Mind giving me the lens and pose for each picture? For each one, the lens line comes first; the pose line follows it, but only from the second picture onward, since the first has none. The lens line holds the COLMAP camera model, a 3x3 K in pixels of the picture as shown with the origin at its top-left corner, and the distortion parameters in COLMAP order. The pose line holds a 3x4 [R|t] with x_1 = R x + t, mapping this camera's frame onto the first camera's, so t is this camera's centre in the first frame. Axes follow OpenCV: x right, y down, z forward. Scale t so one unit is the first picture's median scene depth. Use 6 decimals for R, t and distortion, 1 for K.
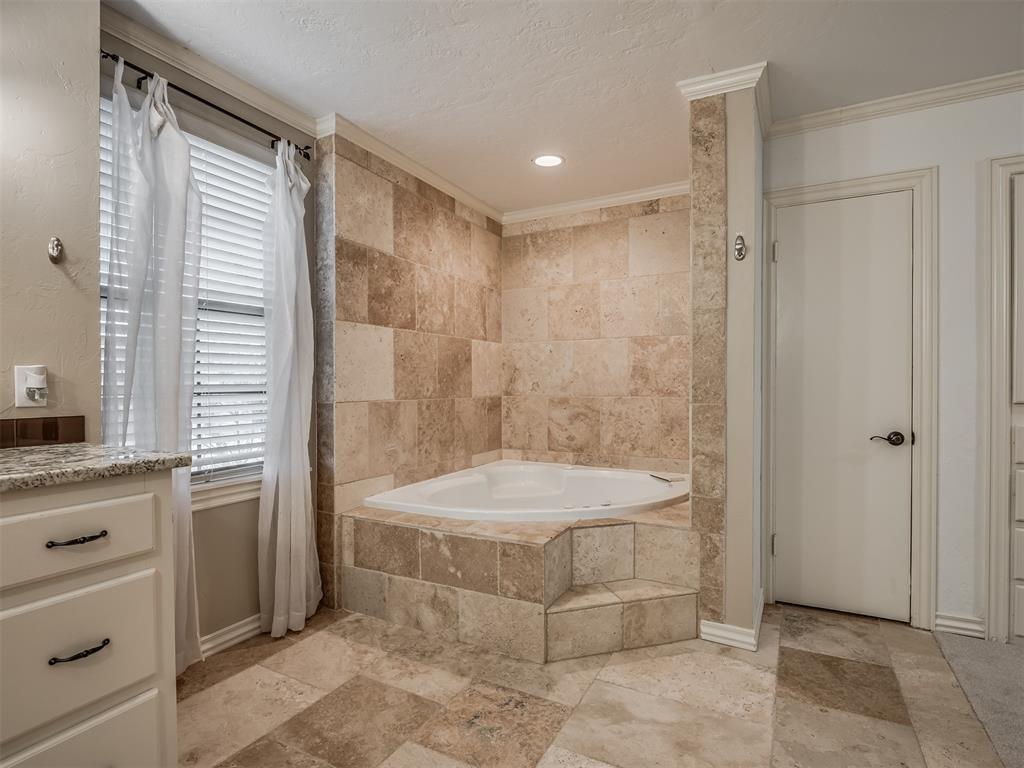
lens RADIAL K [[518.5, 0, 525.0], [0, 518.5, 386.5], [0, 0, 1]] dist [-0.003996, -0.001292]
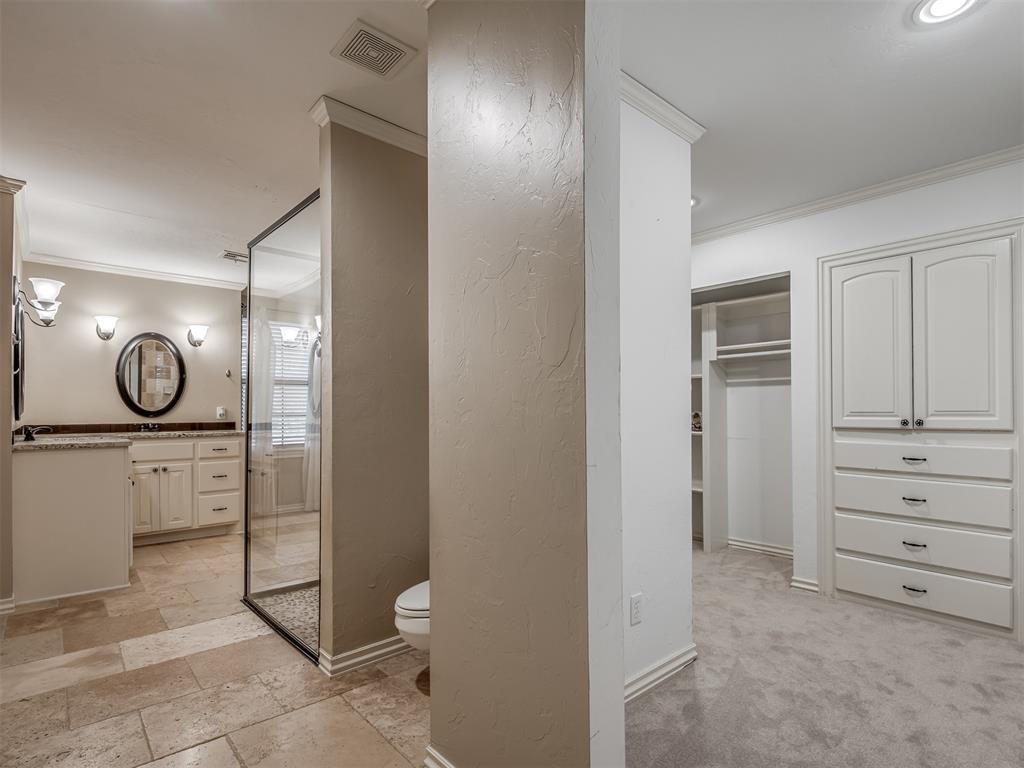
lens RADIAL K [[545.2, 0, 508.7], [0, 545.2, 408.8], [0, 0, 1]] dist [0.014345, -0.001094]
pose [[0.920848, 0.000143, -0.389923, 2.132841], [-0.002044, 0.999988, -0.004462, -0.015855], [0.389917, 0.004906, 0.920837, -1.548560]]
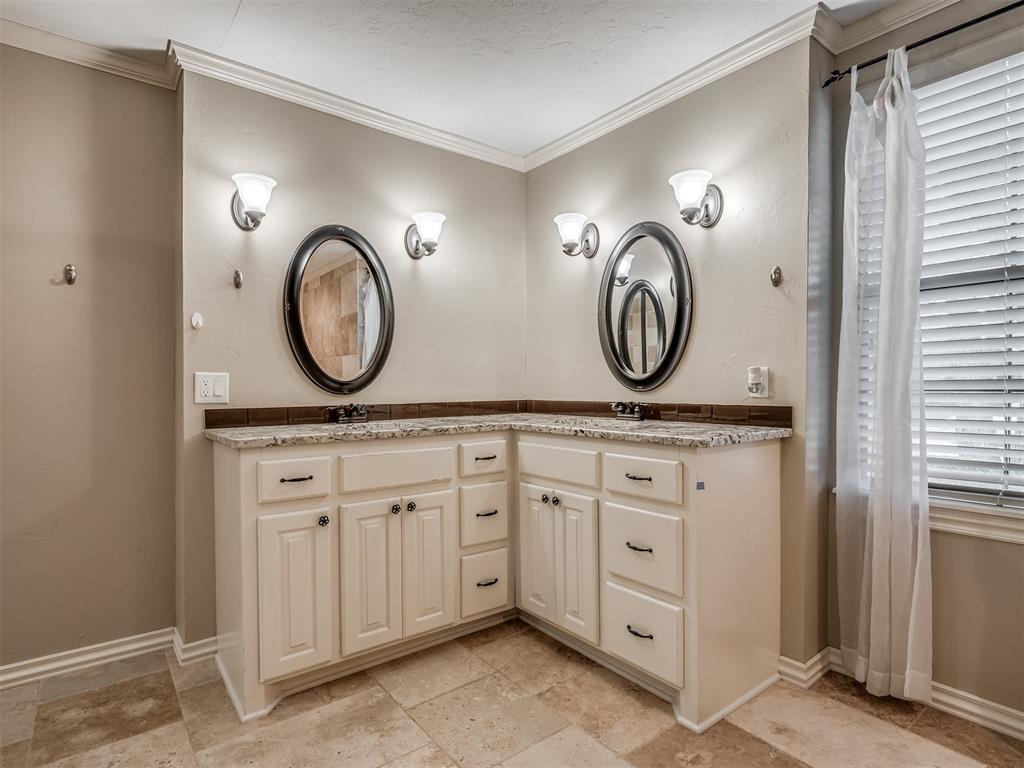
lens RADIAL K [[560.8, 0, 512.0], [0, 560.8, 384.0], [0, 0, 1]] dist [-0.000619, -0.000941]
pose [[-0.435657, 0.008253, -0.900075, 0.619322], [0.008559, 0.999951, 0.005026, -0.008597], [0.900072, -0.005514, -0.435706, 0.985310]]
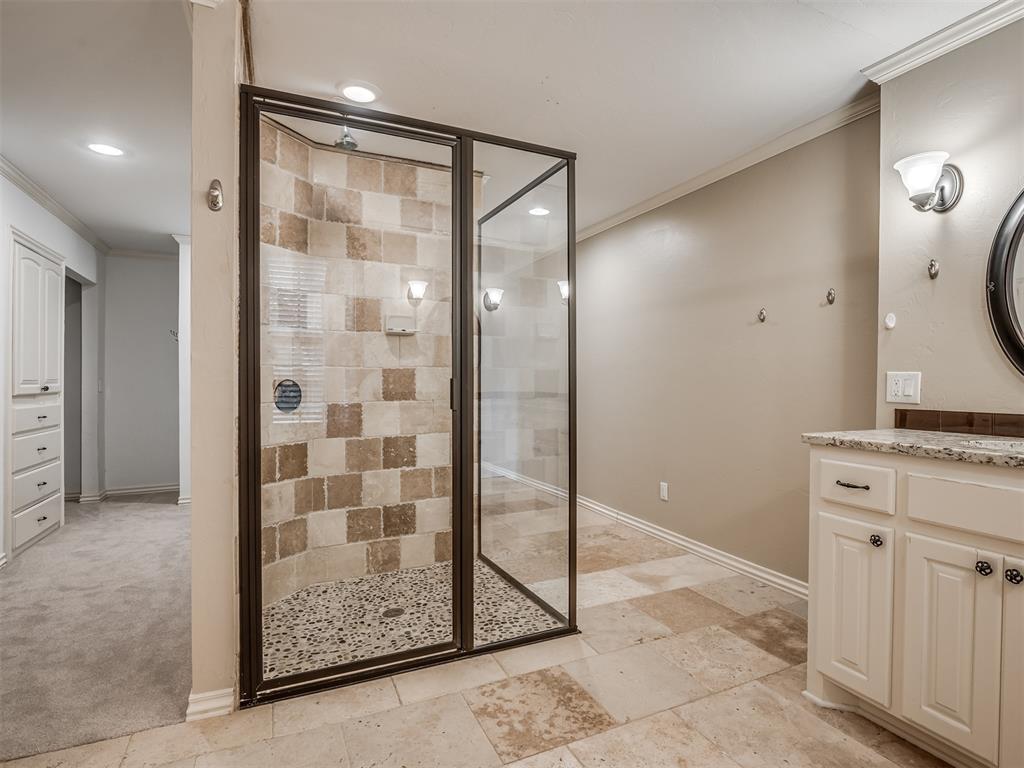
lens RADIAL K [[518.5, 0, 525.0], [0, 518.5, 386.5], [0, 0, 1]] dist [-0.003996, -0.001292]
pose [[-0.795876, -0.004594, 0.605442, -0.411680], [-0.002136, 0.999986, 0.004780, -0.004728], [-0.605456, 0.002511, -0.795875, 1.286205]]
